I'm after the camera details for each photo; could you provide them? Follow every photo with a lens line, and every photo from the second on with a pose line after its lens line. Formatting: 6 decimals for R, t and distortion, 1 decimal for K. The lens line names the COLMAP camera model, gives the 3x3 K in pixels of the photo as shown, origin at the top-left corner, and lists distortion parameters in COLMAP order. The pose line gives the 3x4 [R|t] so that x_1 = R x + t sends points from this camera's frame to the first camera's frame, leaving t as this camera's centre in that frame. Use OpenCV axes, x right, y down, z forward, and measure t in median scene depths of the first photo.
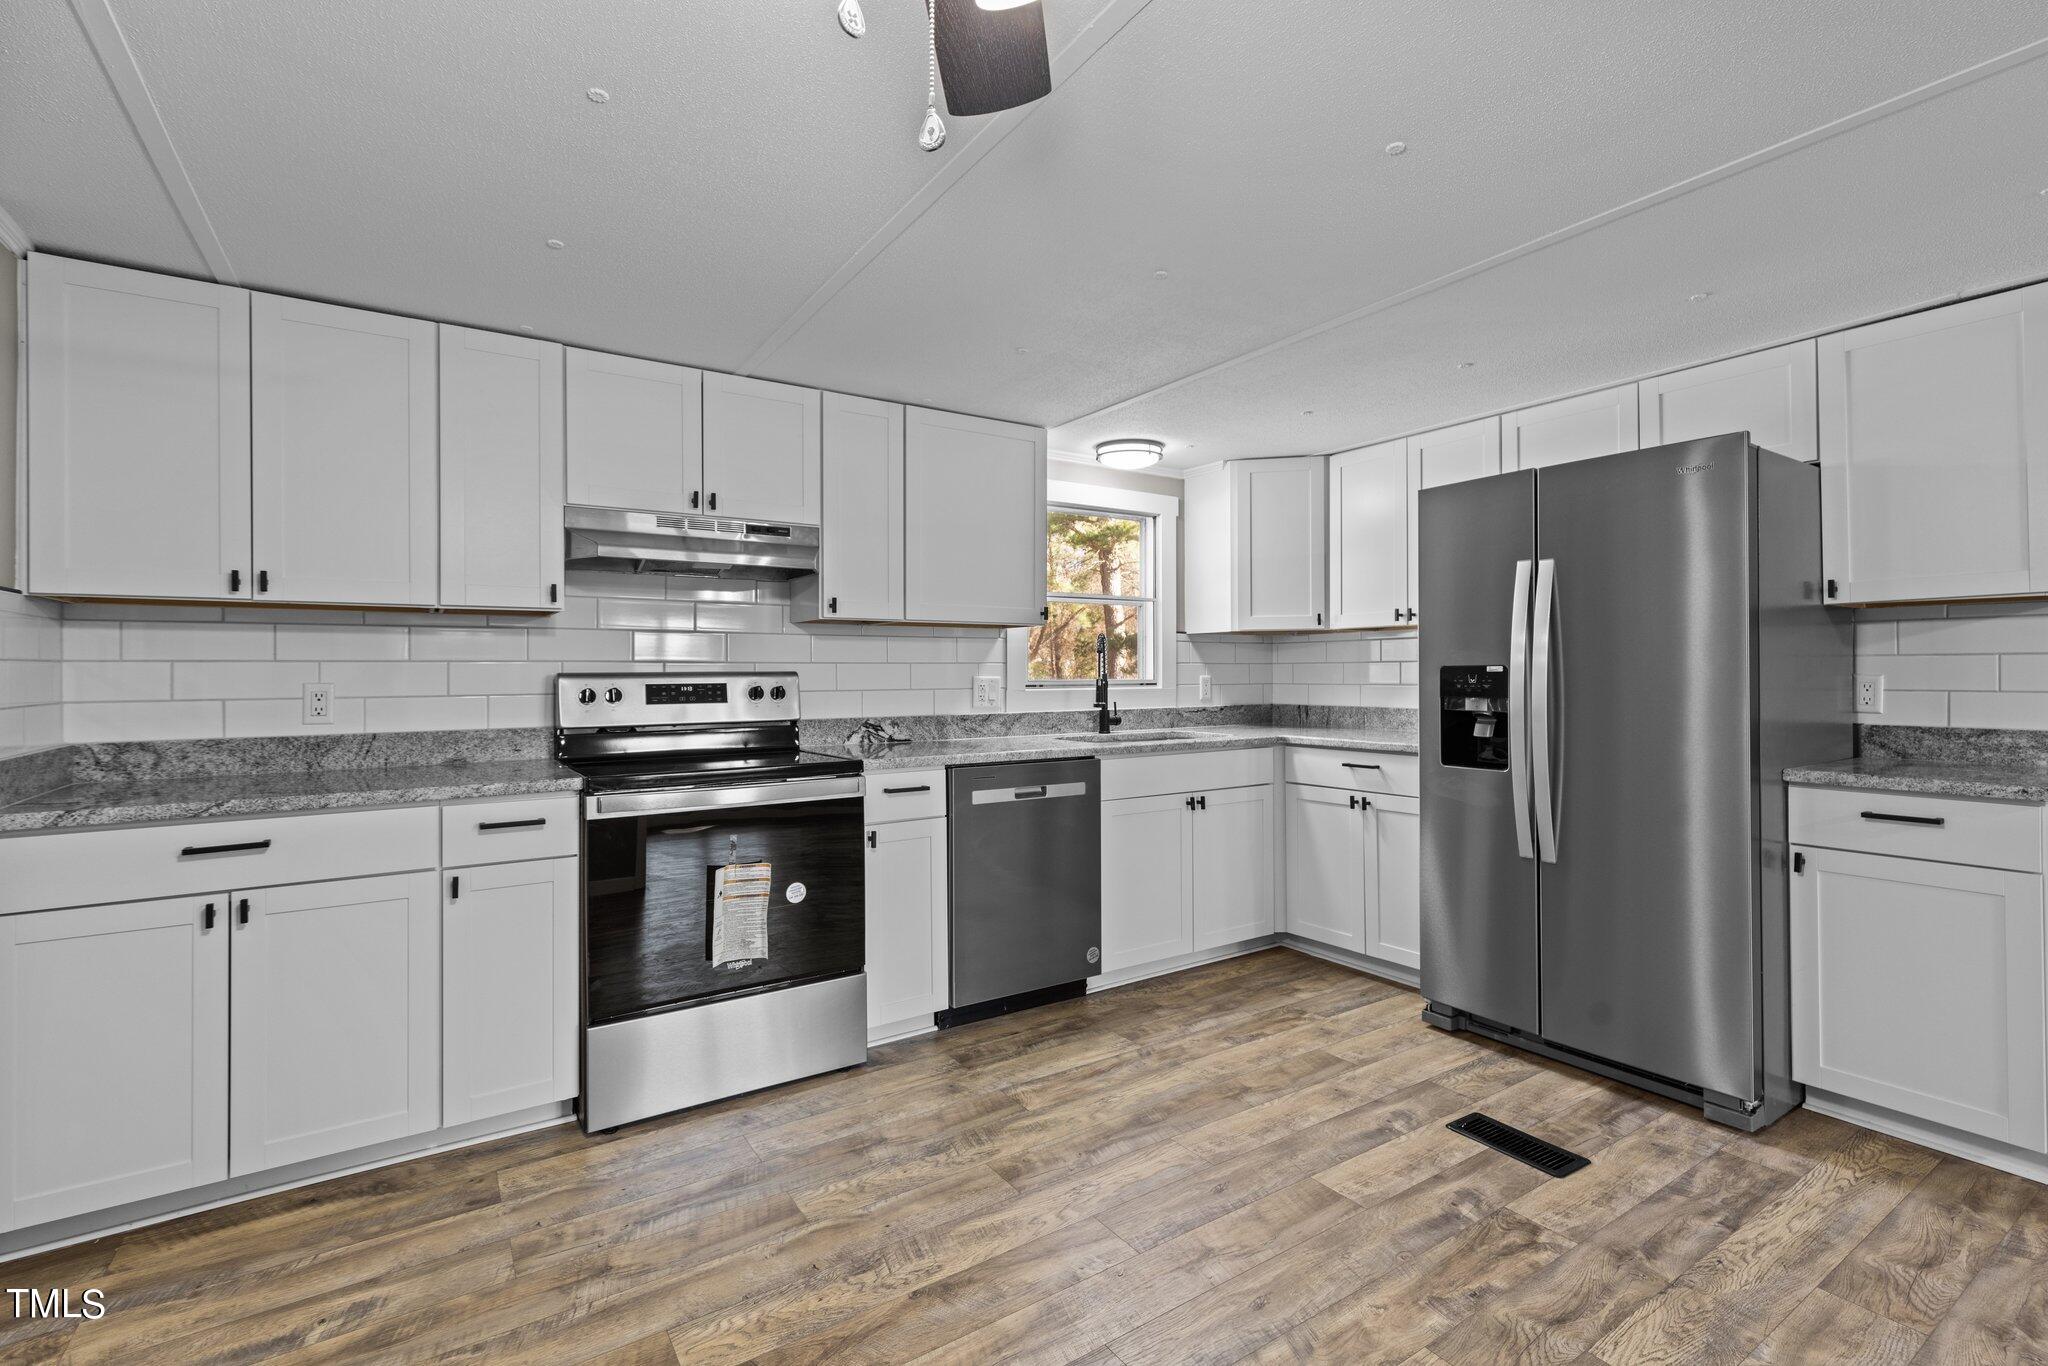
lens RADIAL K [[928.1, 0, 1021.0], [0, 928.1, 667.4], [0, 0, 1]] dist [0.015941, -0.000951]
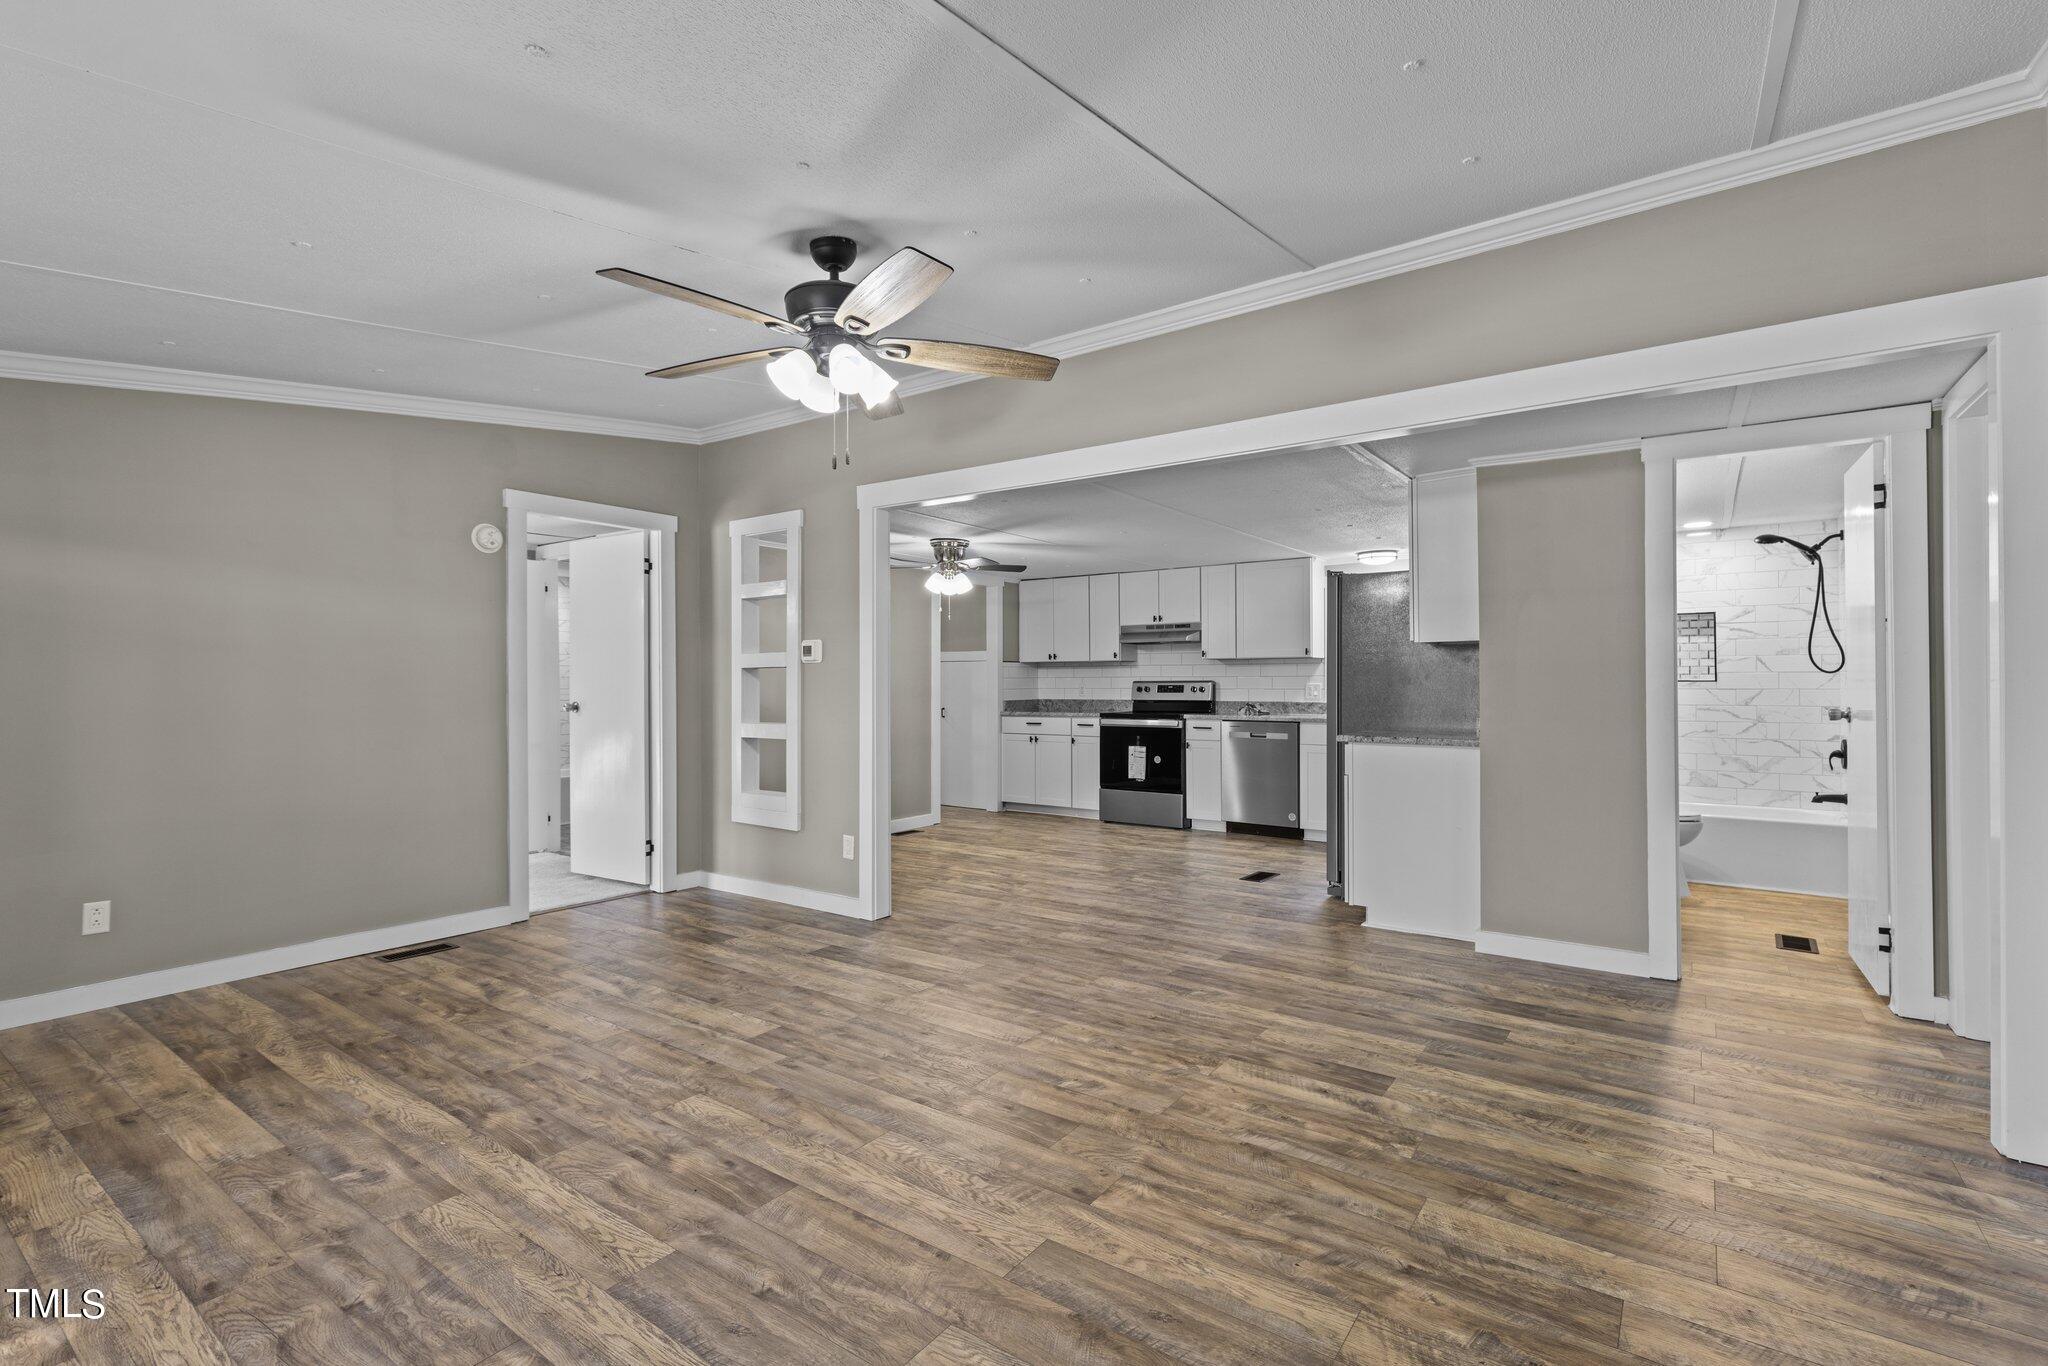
lens RADIAL K [[927.5, 0, 1026.7], [0, 927.5, 673.6], [0, 0, 1]] dist [0.003747, -0.000247]
pose [[0.358107, -0.005274, -0.933666, 1.973514], [0.007008, 0.999971, -0.002960, -0.010929], [0.933654, -0.005483, 0.358133, -0.327169]]
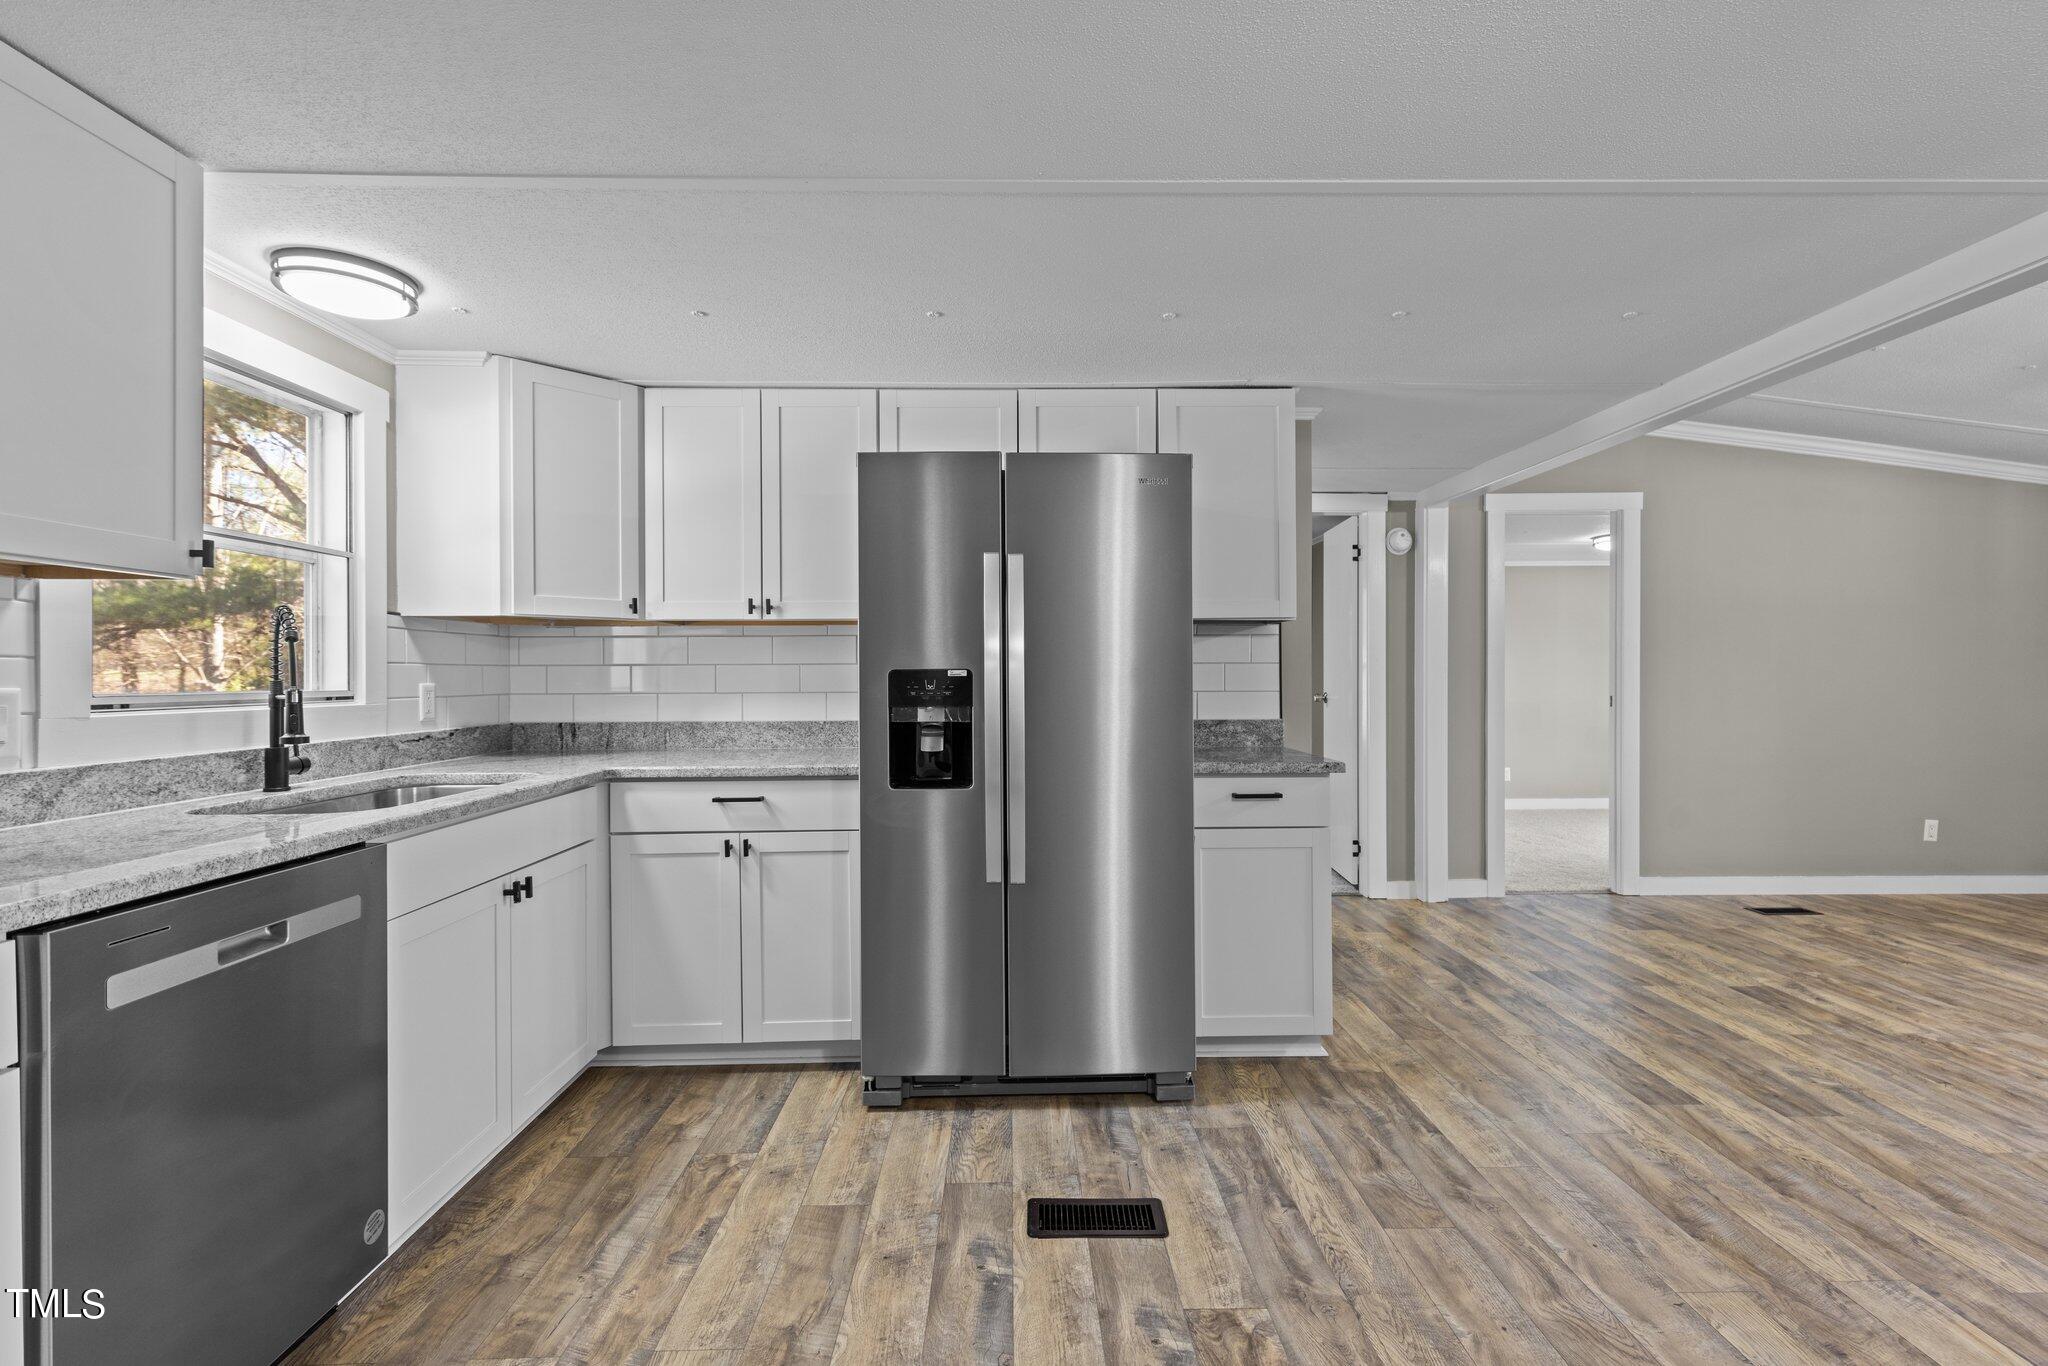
lens RADIAL K [[924.6, 0, 1026.5], [0, 924.6, 680.1], [0, 0, 1]] dist [0.005178, -0.000131]
pose [[0.531918, -0.002388, 0.846793, -0.180082], [-0.002949, 0.999985, 0.004673, 0.003670], [-0.846791, -0.004983, 0.531903, 0.460237]]
